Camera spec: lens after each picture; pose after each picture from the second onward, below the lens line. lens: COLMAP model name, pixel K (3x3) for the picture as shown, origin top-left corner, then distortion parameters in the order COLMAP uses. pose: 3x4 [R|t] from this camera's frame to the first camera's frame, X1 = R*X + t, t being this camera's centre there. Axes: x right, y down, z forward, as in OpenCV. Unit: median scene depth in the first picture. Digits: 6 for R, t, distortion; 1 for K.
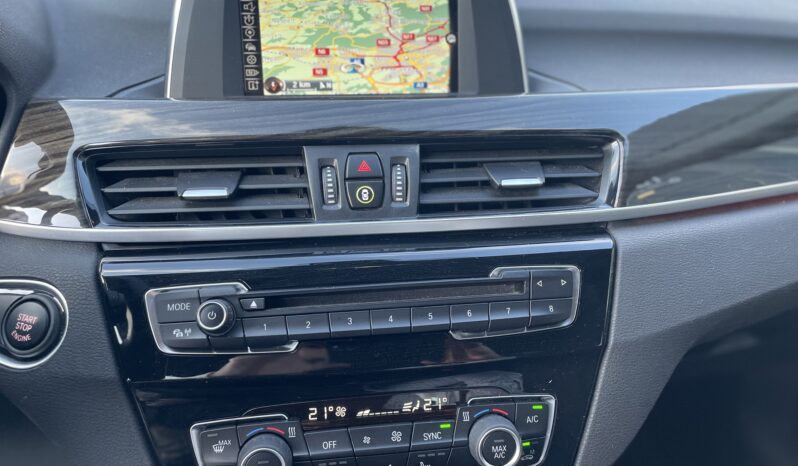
lens RADIAL K [[610.7, 0, 399.1], [0, 610.7, 236.7], [0, 0, 1]] dist [0.050400, -0.016037]
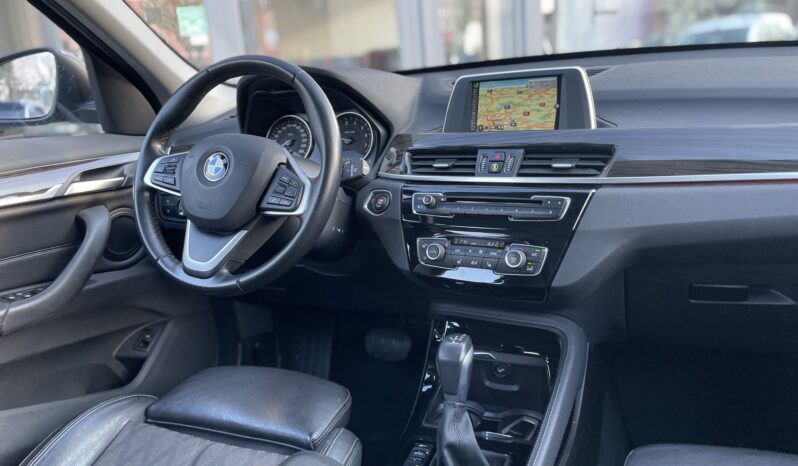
lens RADIAL K [[610.7, 0, 399.8], [0, 610.7, 237.1], [0, 0, 1]] dist [0.050400, -0.016037]
pose [[0.793868, 0.086370, -0.601926, 1.165417], [-0.159759, 0.984713, -0.069406, 0.448651], [0.586730, 0.151262, 0.795530, -1.184612]]
